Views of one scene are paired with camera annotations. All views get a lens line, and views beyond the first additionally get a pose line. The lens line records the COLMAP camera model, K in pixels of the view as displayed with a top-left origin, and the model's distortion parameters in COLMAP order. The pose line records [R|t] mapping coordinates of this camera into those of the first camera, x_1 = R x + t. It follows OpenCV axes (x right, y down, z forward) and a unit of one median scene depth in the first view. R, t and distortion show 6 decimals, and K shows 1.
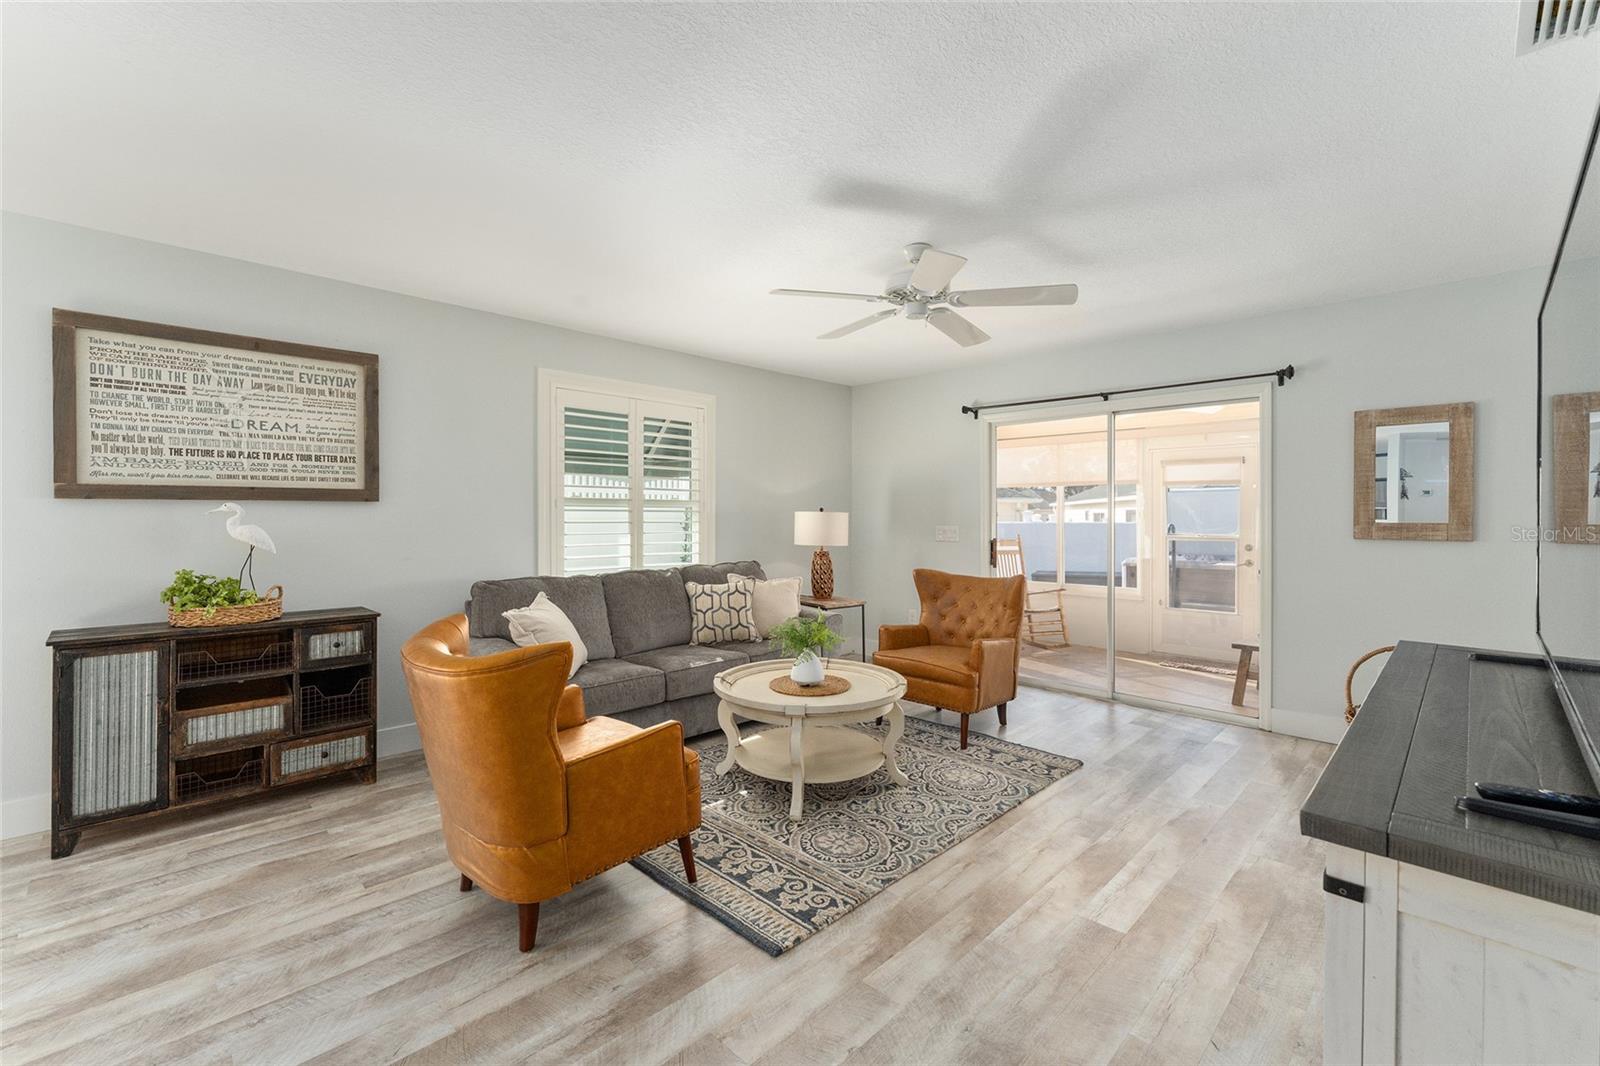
lens RADIAL K [[673.6, 0, 797.6], [0, 673.6, 517.6], [0, 0, 1]] dist [-0.004570, -0.000143]
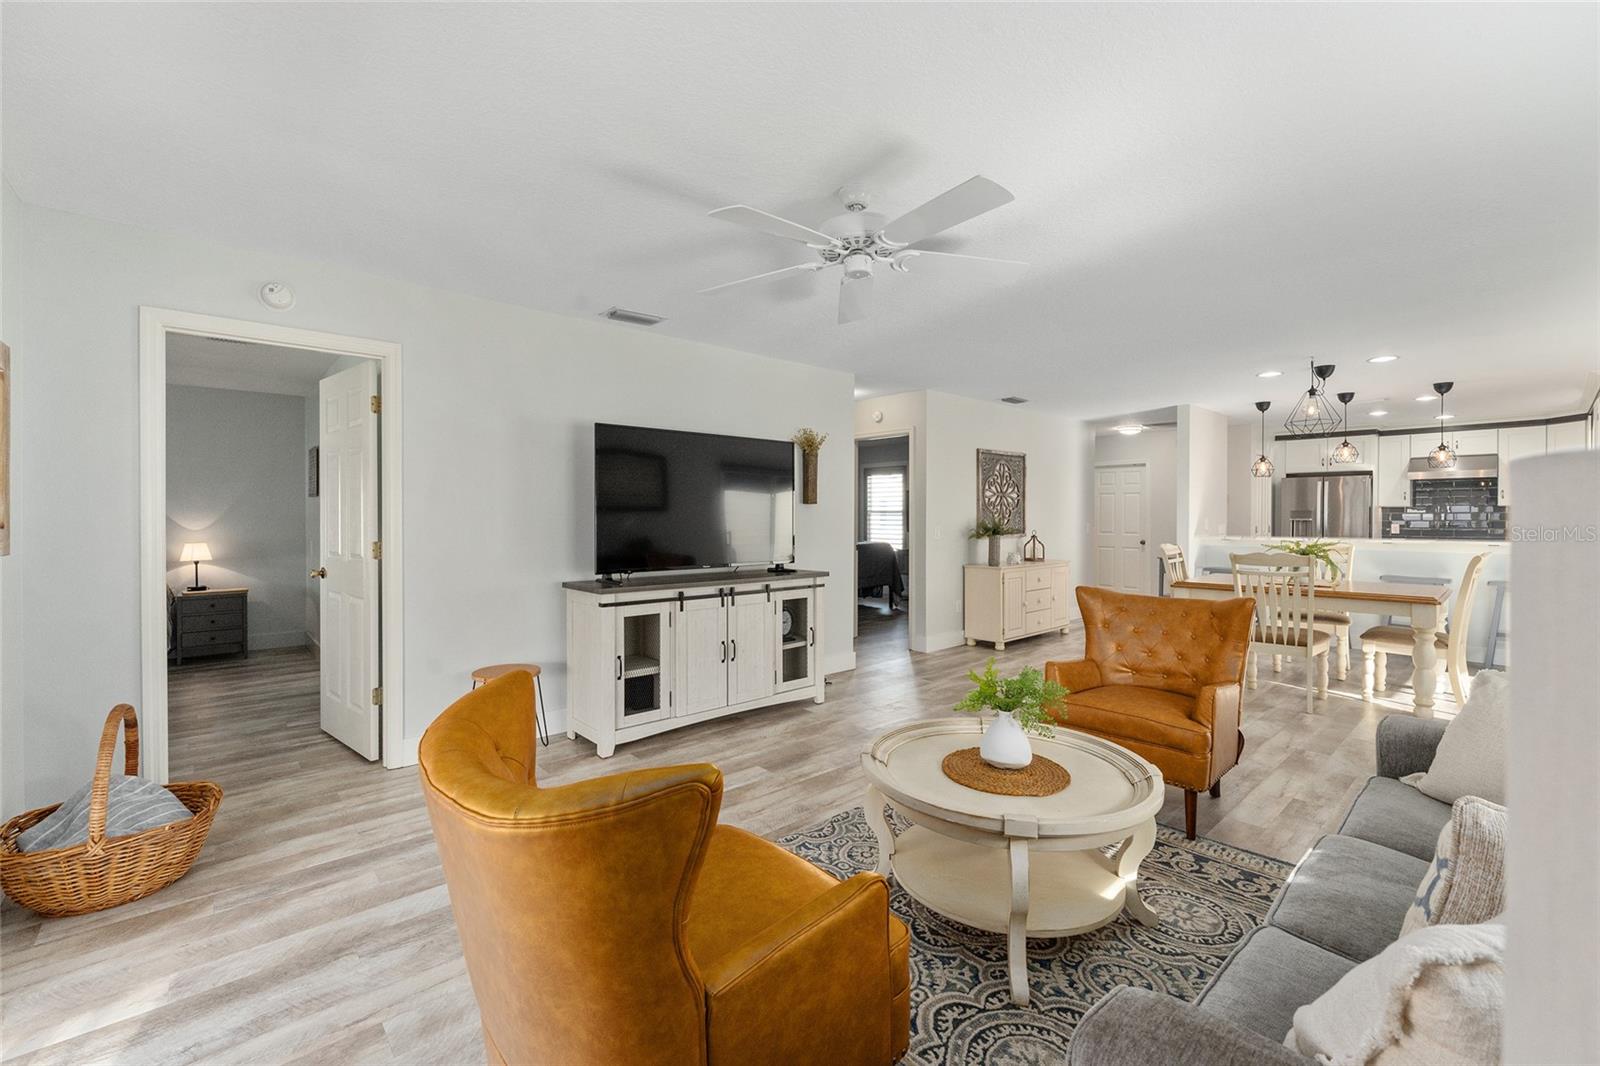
lens RADIAL K [[673.6, 0, 795.7], [0, 673.6, 518.2], [0, 0, 1]] dist [-0.004570, -0.000143]
pose [[-0.998307, -0.001924, 0.058127, 0.173900], [-0.001496, 0.999971, 0.007409, -0.007371], [-0.058140, 0.007310, -0.998282, 1.571156]]
